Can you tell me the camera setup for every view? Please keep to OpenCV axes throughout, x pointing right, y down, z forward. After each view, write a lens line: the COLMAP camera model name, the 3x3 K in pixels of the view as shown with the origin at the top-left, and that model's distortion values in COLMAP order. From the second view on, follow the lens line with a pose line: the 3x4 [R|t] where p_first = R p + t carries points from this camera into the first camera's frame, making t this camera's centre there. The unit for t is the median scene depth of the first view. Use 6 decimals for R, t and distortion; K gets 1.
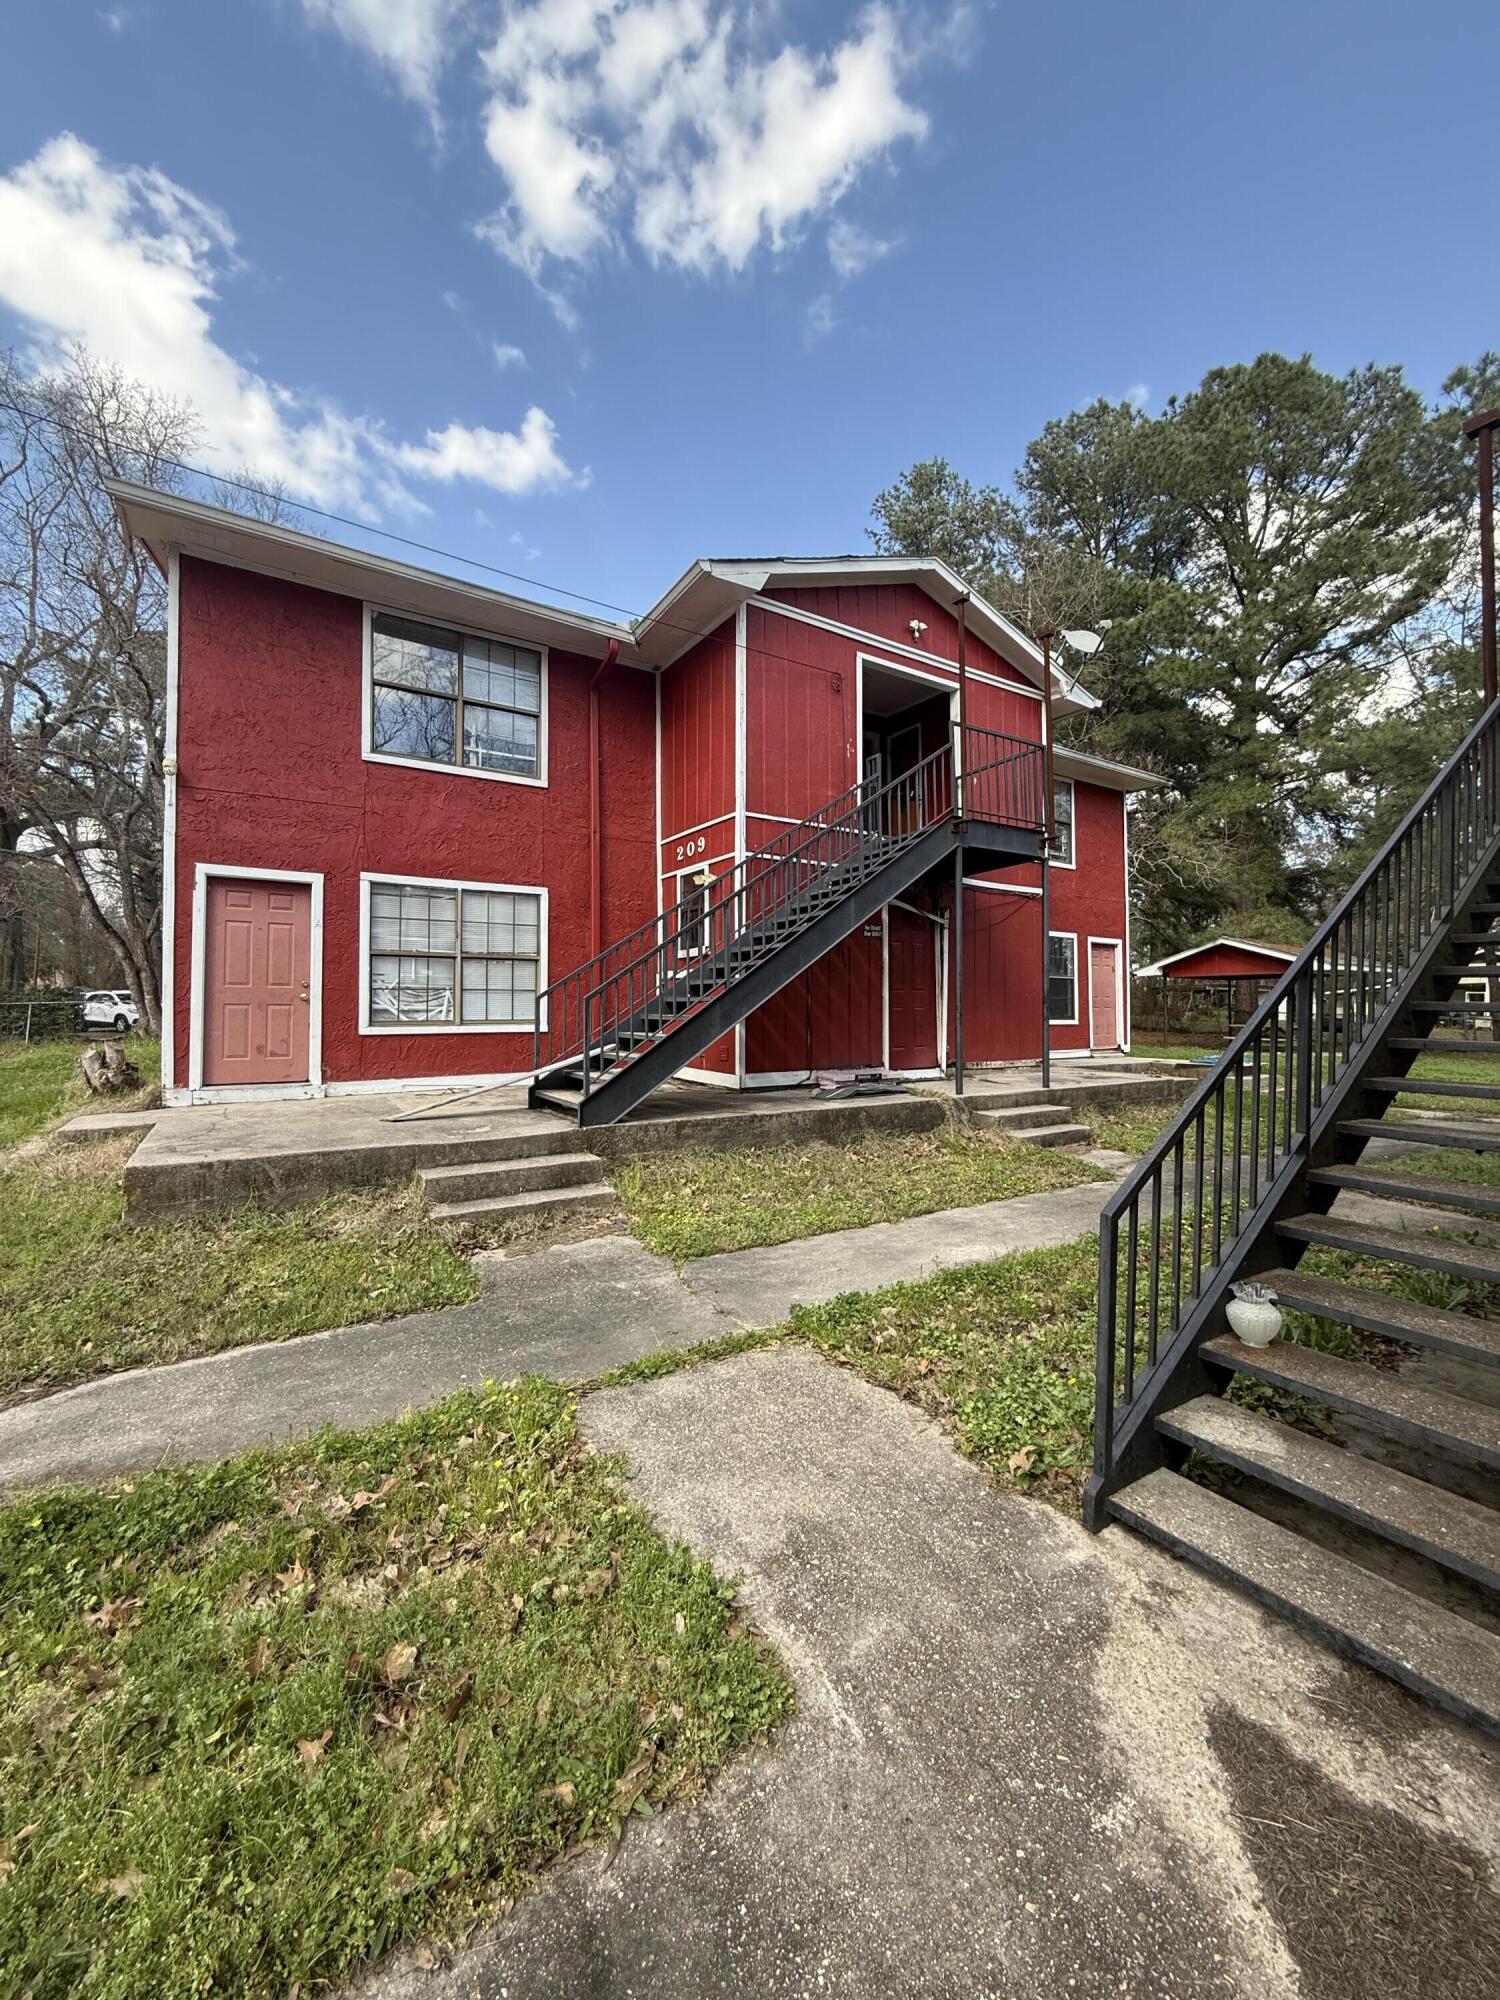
lens RADIAL K [[803.8, 0, 757.9], [0, 803.8, 1005.2], [0, 0, 1]] dist [-0.000432, 0.000352]
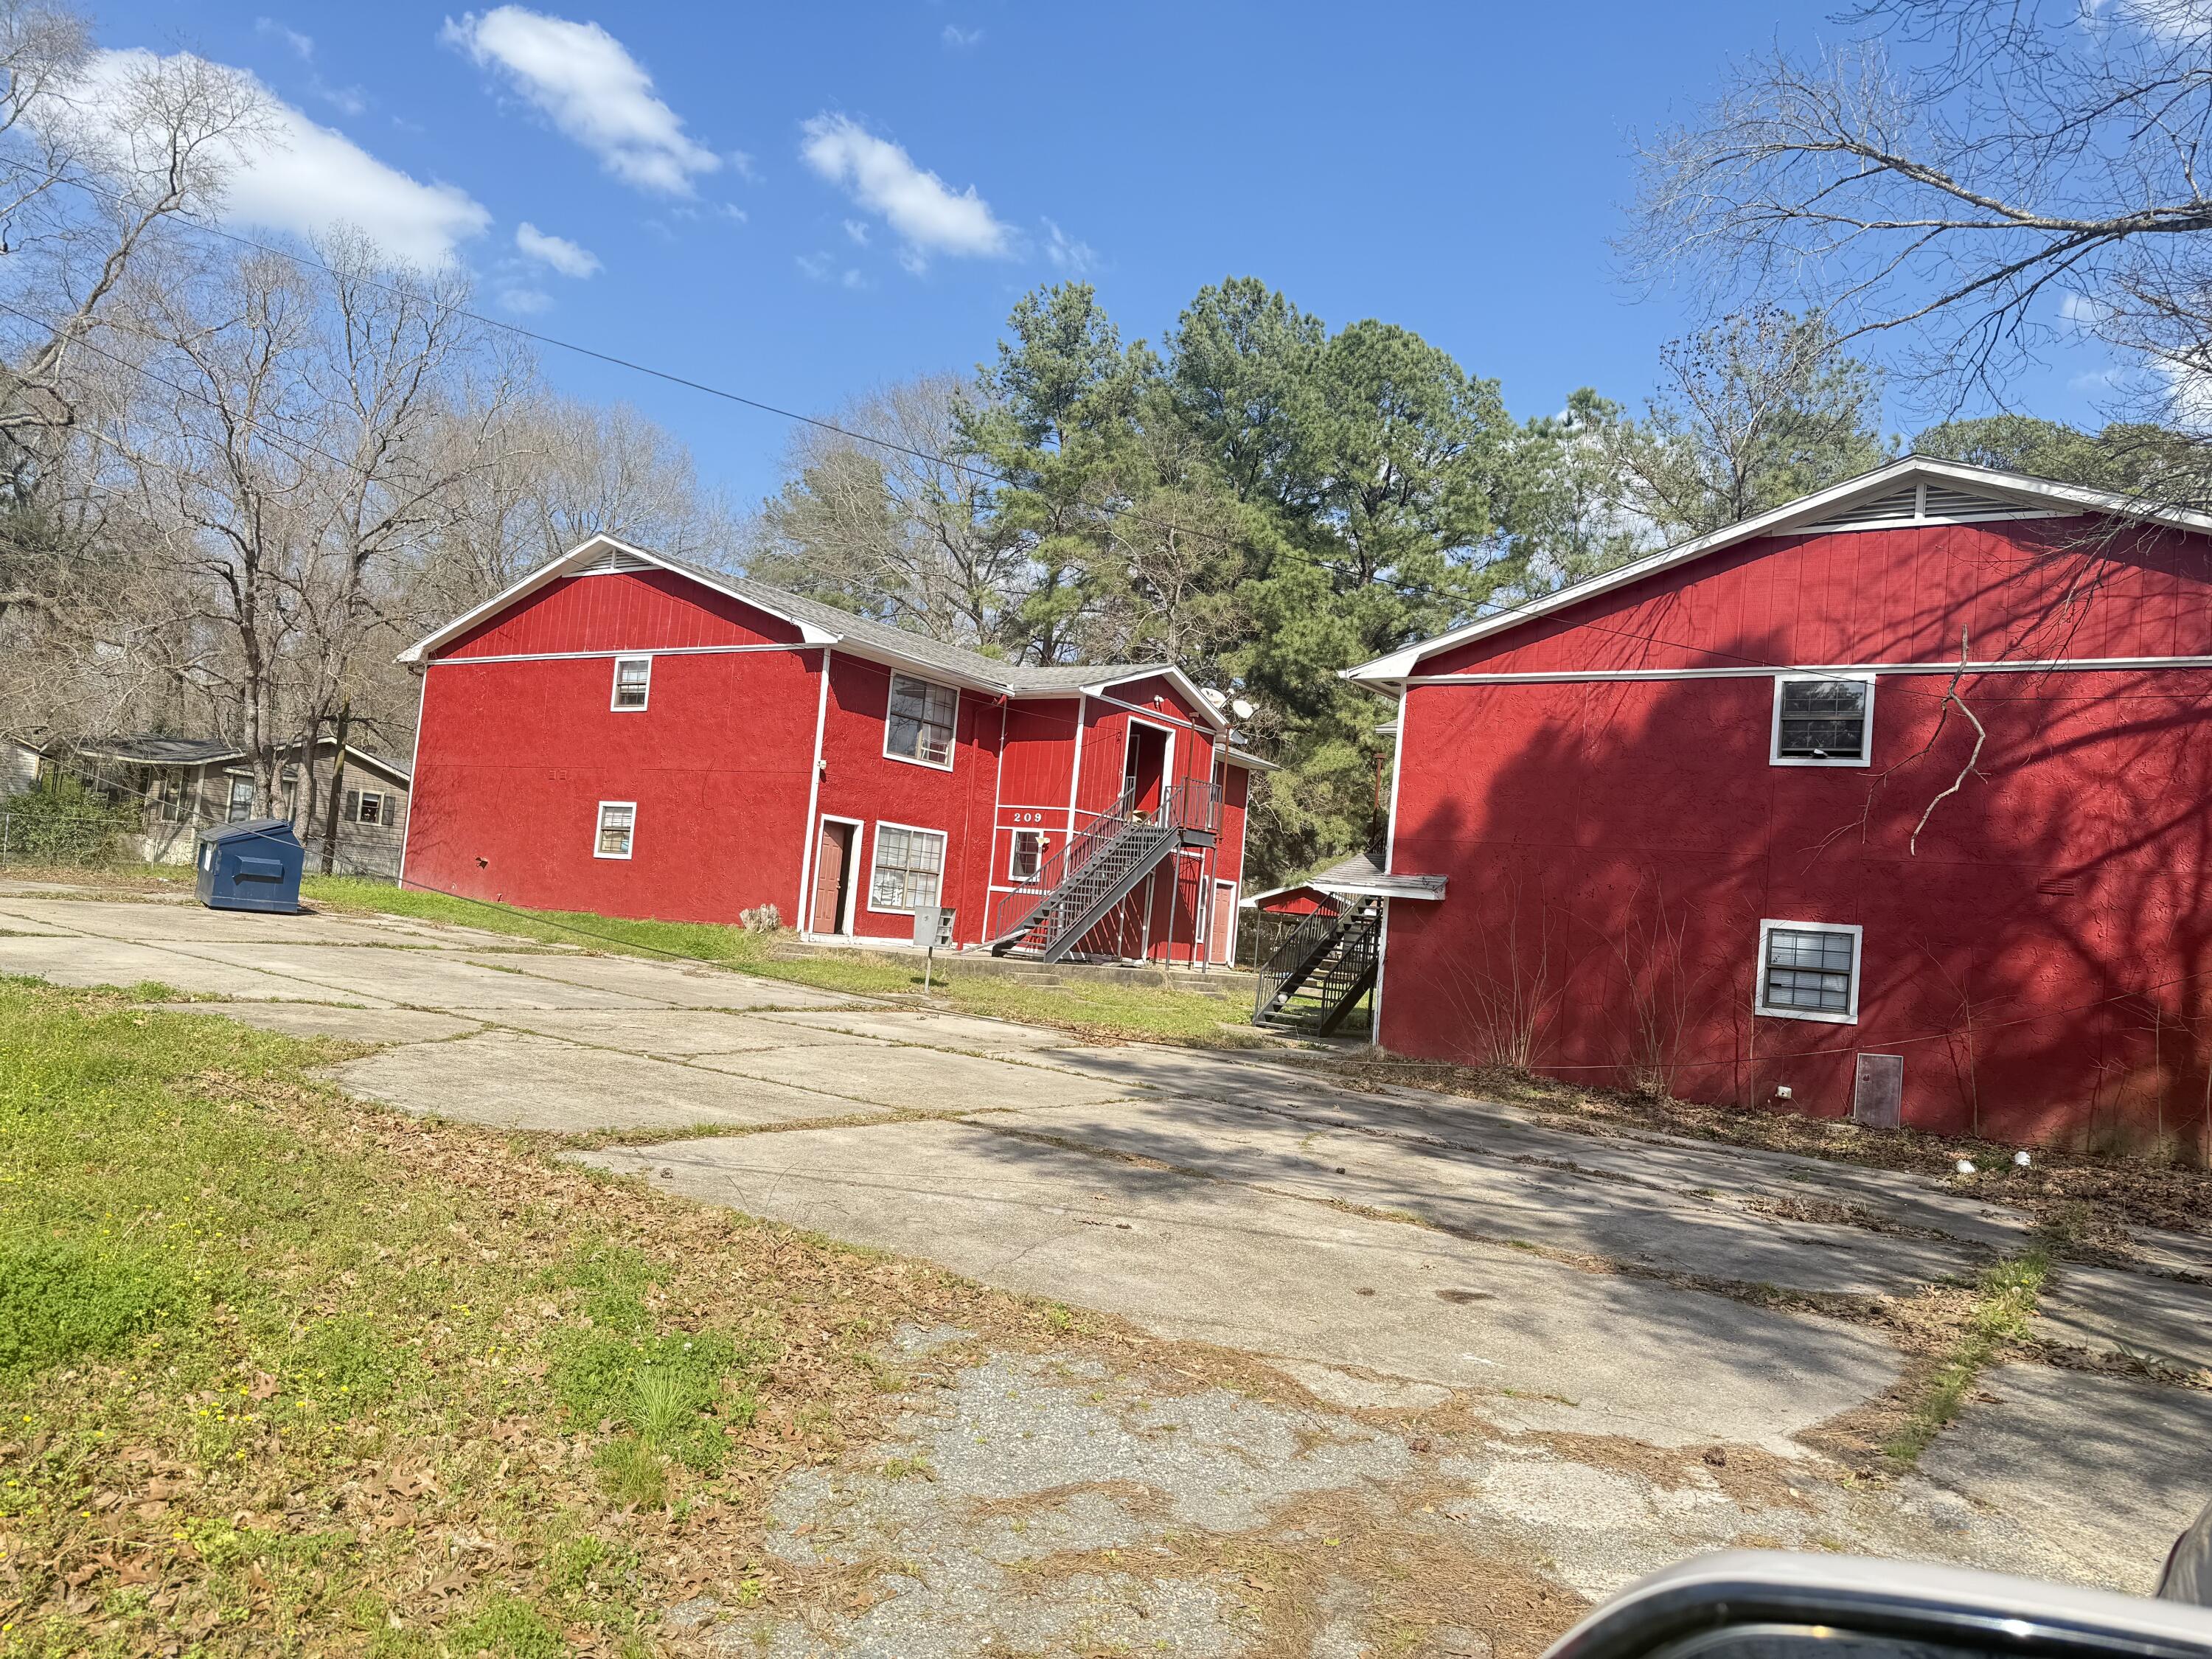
lens RADIAL K [[1566.7, 0, 1123.7], [0, 1566.7, 889.7], [0, 0, 1]] dist [0.060687, -0.066869]
pose [[0.921347, 0.095018, 0.376949, -1.183017], [-0.091158, 0.995440, -0.028112, 0.033589], [-0.377901, -0.008461, 0.925807, -2.241313]]
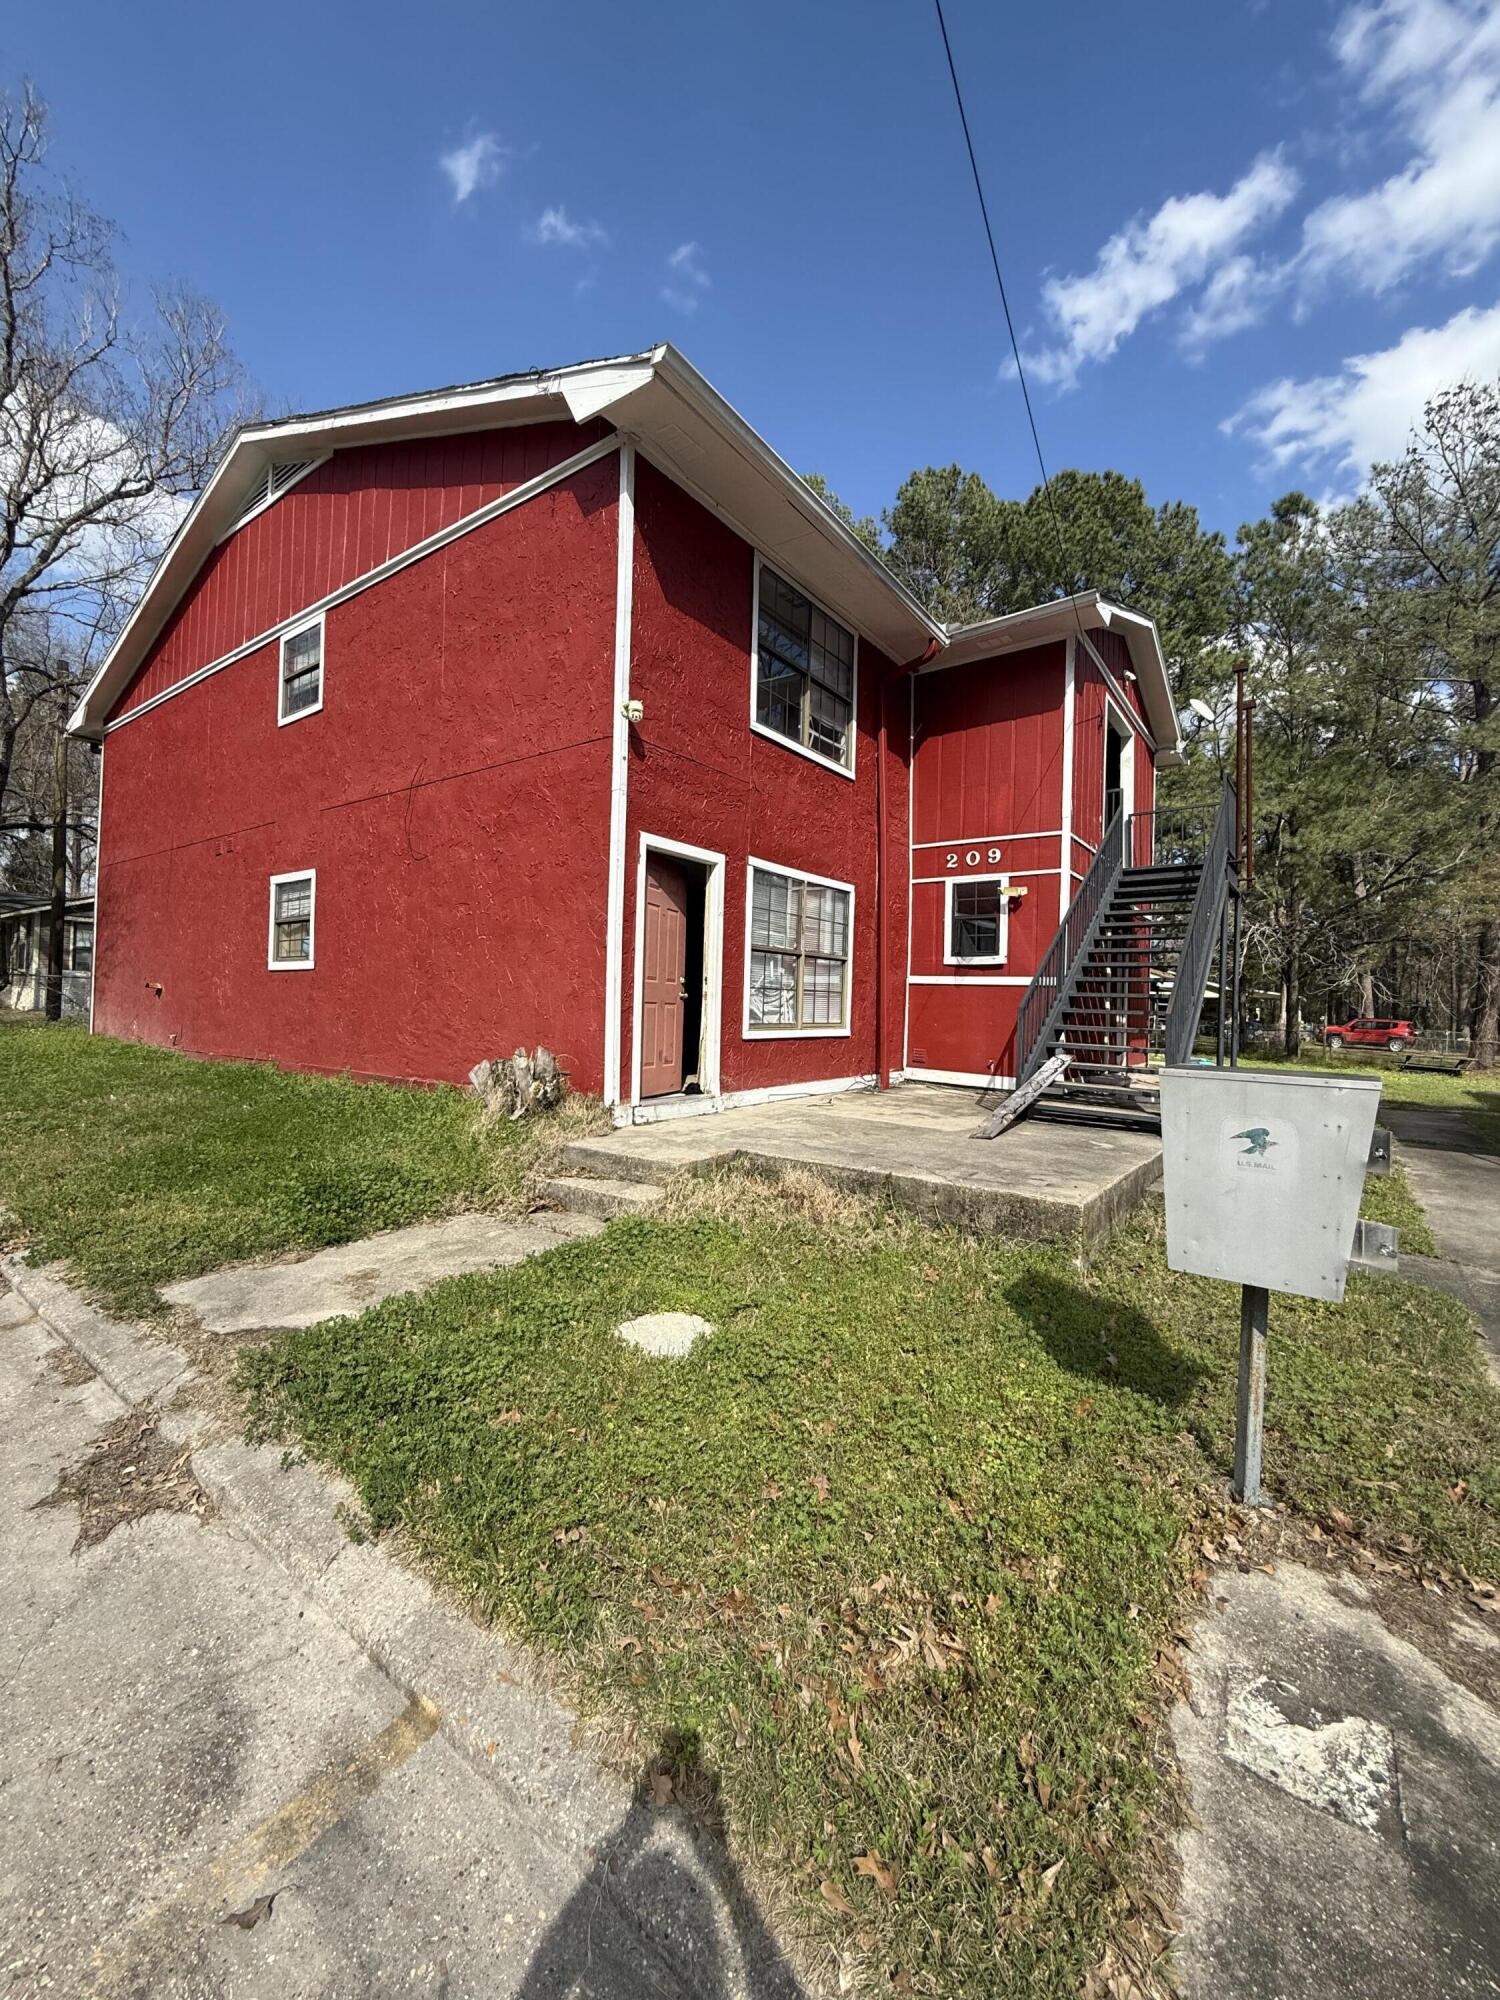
lens RADIAL K [[803.8, 0, 761.7], [0, 803.8, 1007.9], [0, 0, 1]] dist [-0.000432, 0.000352]
pose [[0.931744, 0.023015, 0.362387, -0.731755], [-0.026537, 0.999637, 0.004744, -0.002382], [-0.362146, -0.014037, 0.932016, 0.151855]]
